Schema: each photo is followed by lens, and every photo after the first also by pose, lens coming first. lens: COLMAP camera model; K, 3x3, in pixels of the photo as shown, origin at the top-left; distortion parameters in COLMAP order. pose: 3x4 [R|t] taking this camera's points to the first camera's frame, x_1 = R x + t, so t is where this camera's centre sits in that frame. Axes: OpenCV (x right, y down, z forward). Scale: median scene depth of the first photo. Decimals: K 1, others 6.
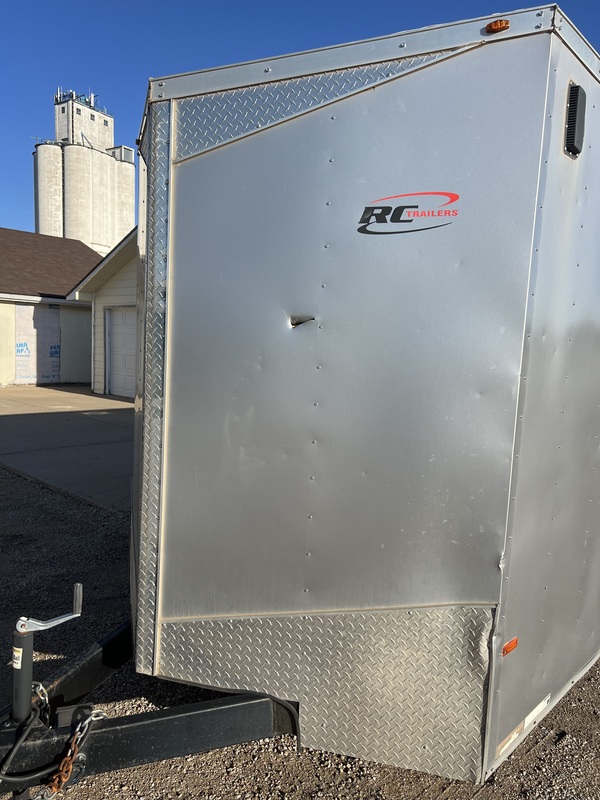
lens RADIAL K [[606.9, 0, 296.8], [0, 606.9, 406.7], [0, 0, 1]] dist [0.051716, -0.051222]
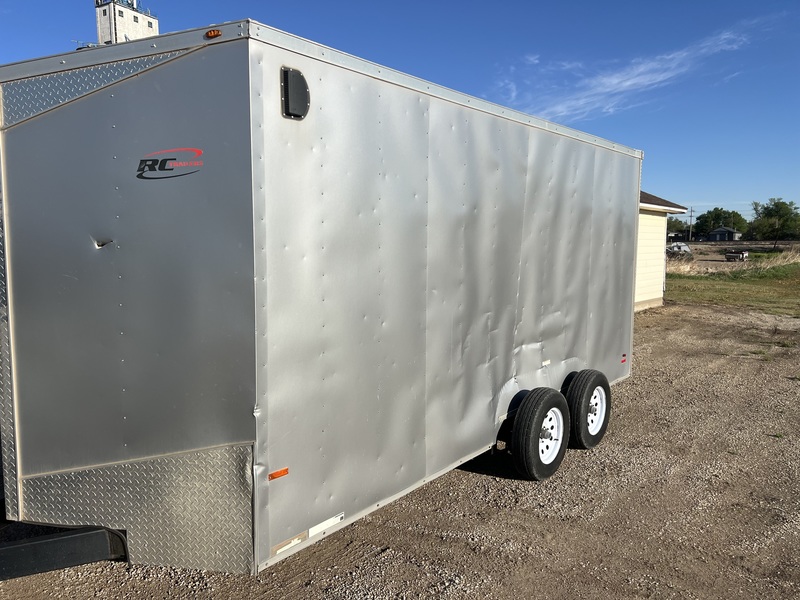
lens RADIAL K [[606.9, 0, 404.1], [0, 606.9, 297.0], [0, 0, 1]] dist [0.051716, -0.051222]
pose [[0.996241, -0.052959, 0.068552, 0.541894], [0.053529, 0.998545, -0.006500, 0.019711], [-0.068108, 0.010145, 0.997626, -0.375691]]
